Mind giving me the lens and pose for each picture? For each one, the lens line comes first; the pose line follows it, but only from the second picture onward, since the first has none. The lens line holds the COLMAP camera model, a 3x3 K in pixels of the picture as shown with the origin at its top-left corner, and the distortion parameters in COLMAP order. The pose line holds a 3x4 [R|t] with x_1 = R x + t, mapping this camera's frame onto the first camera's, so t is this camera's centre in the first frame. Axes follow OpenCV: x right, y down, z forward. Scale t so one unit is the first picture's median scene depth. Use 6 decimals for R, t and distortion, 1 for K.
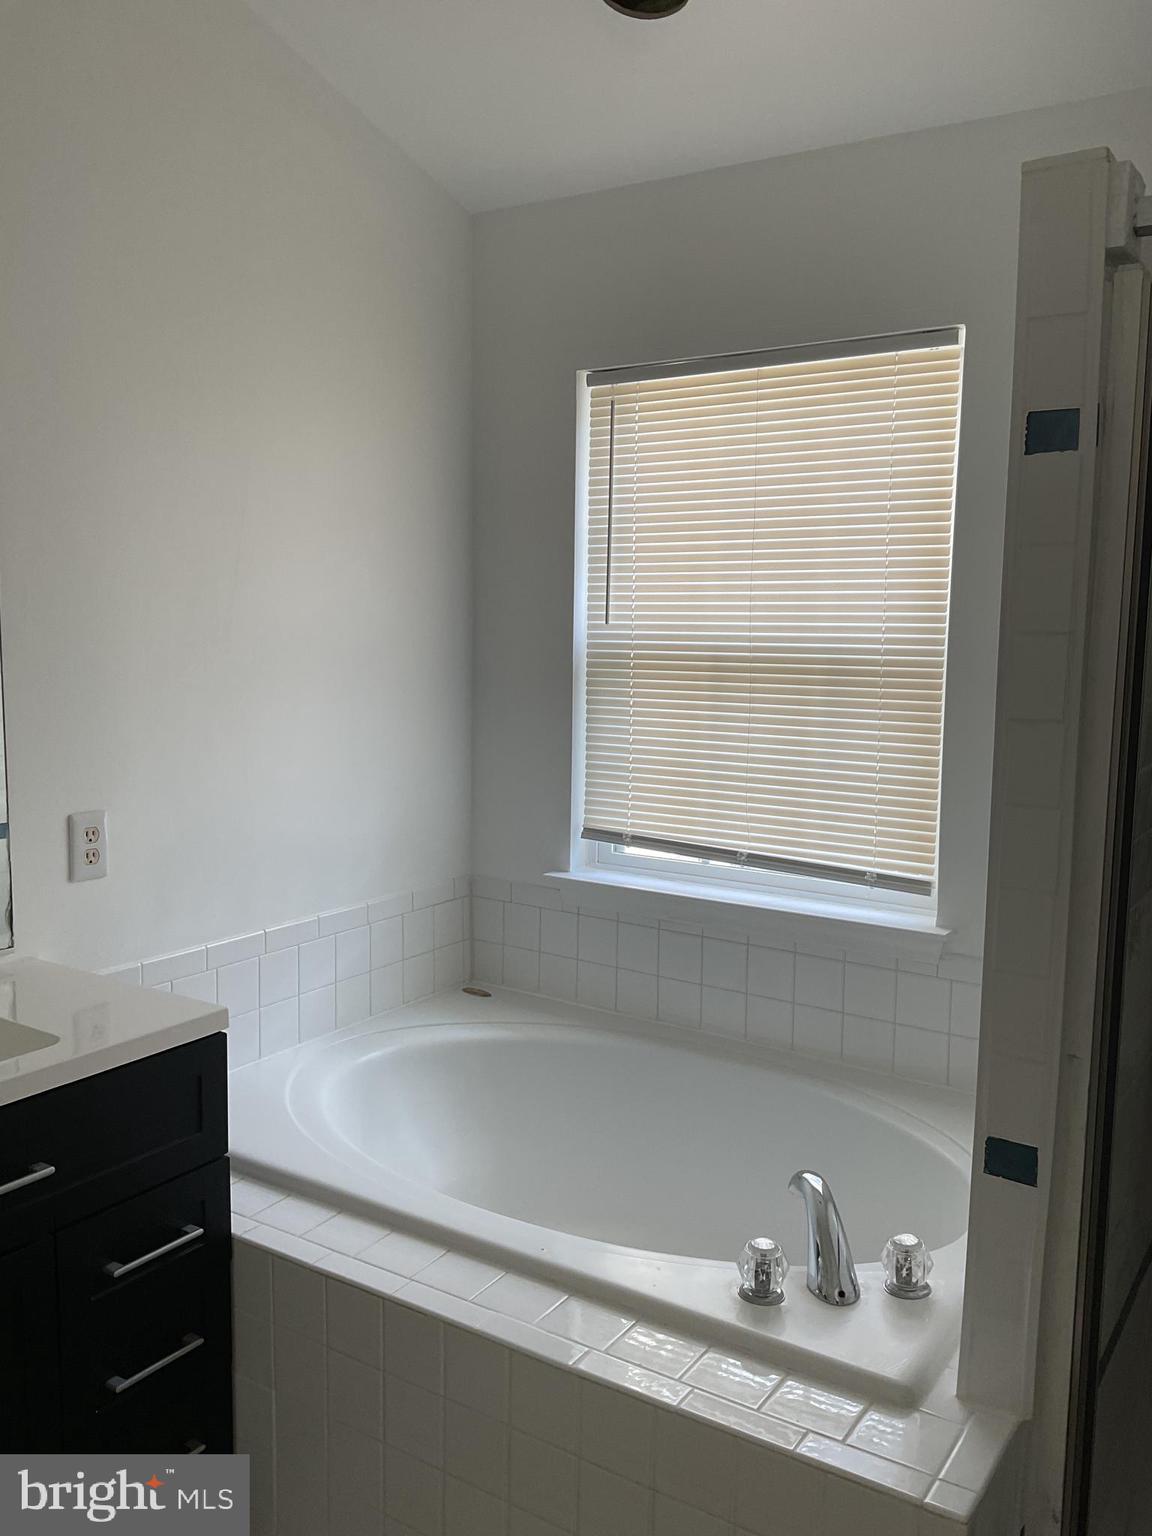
lens RADIAL K [[1261.6, 0, 579.9], [0, 1261.6, 761.5], [0, 0, 1]] dist [0.130951, -0.261613]
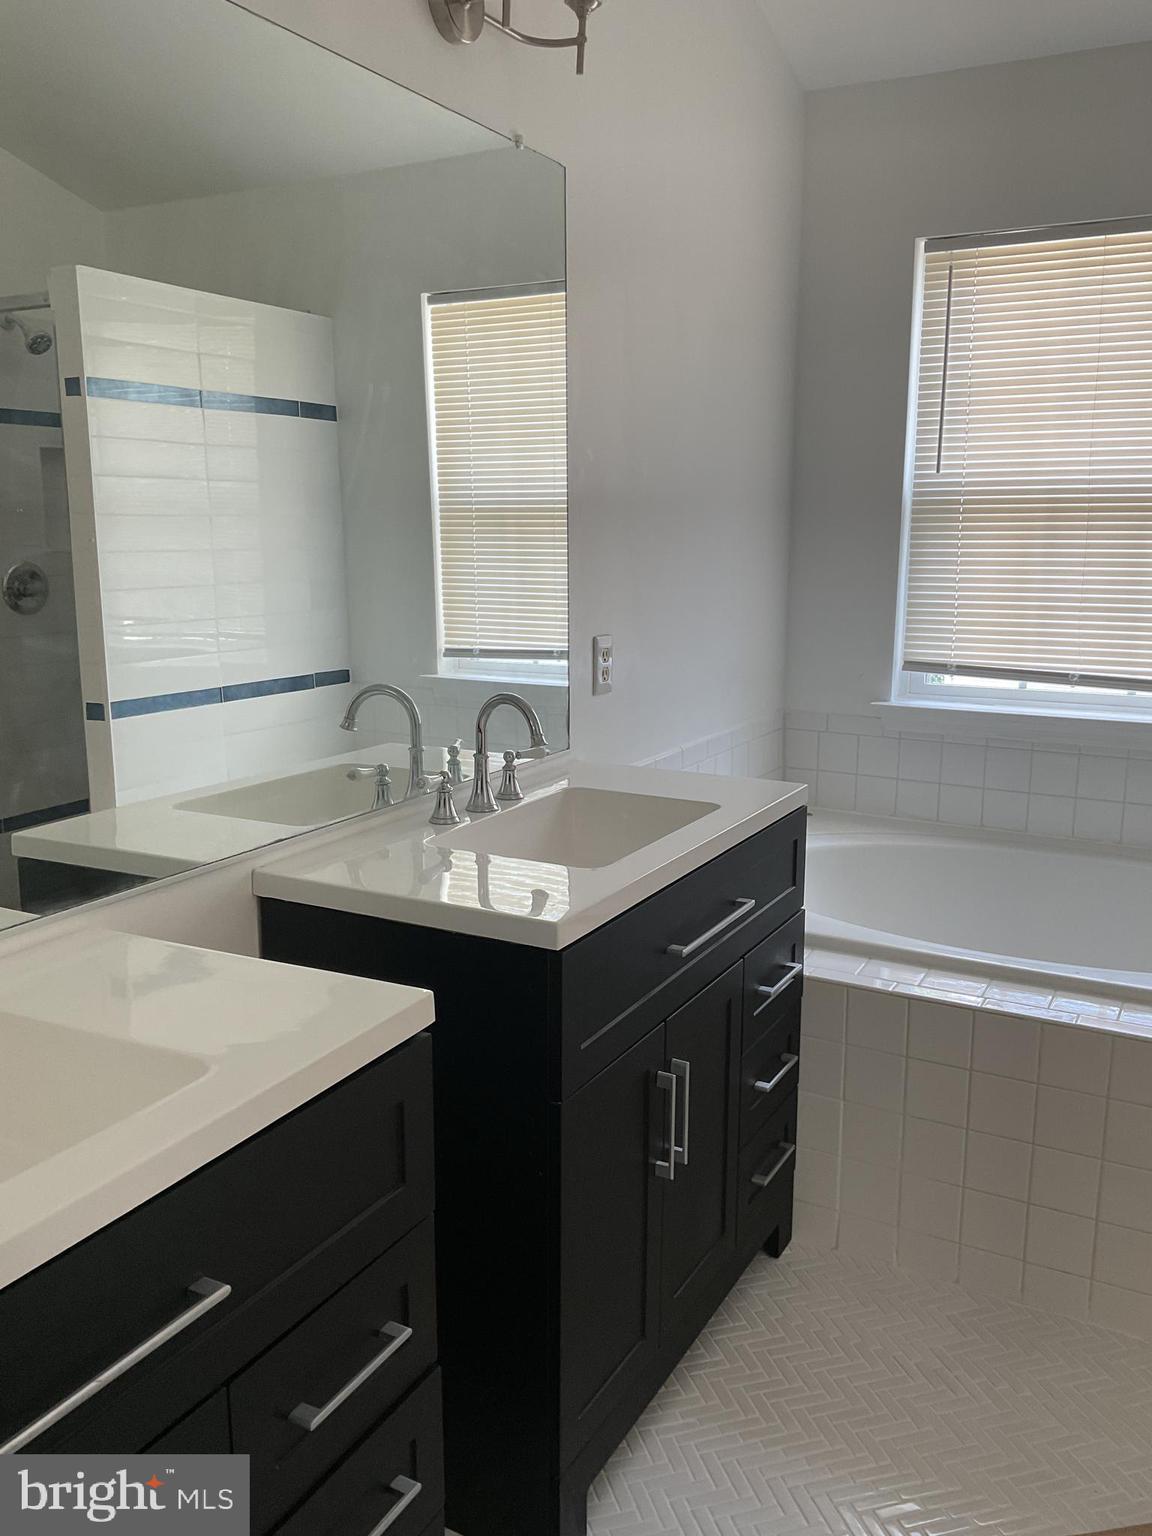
lens RADIAL K [[1261.6, 0, 579.9], [0, 1261.6, 761.5], [0, 0, 1]] dist [0.130951, -0.261613]
pose [[0.995596, -0.026518, 0.089923, -0.399464], [0.020015, 0.997171, 0.072453, 0.055691], [-0.091590, -0.070334, 0.993310, -0.097446]]
